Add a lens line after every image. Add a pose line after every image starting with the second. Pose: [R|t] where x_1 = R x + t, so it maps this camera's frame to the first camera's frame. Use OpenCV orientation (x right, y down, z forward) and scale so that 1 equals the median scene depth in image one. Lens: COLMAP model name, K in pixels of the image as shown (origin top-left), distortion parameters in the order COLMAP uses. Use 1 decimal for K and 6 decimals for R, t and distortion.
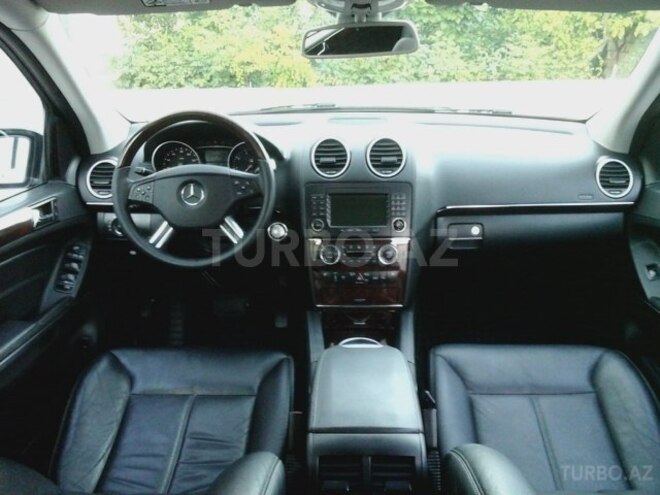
lens RADIAL K [[625.1, 0, 330.5], [0, 625.1, 245.8], [0, 0, 1]] dist [-0.029175, 0.000000]
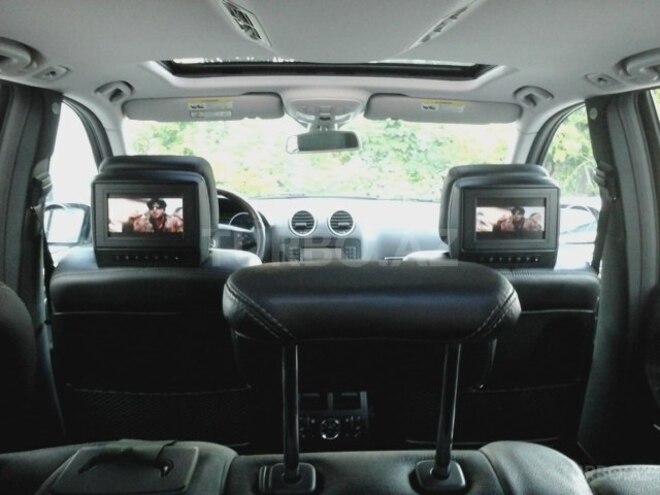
lens RADIAL K [[625.1, 0, 329.5], [0, 625.1, 250.4], [0, 0, 1]] dist [-0.029175, 0.000000]
pose [[0.997815, 0.004344, 0.065922, -0.032555], [0.008419, 0.981339, -0.192103, 0.194912], [-0.065527, 0.192238, 0.979158, -0.389766]]
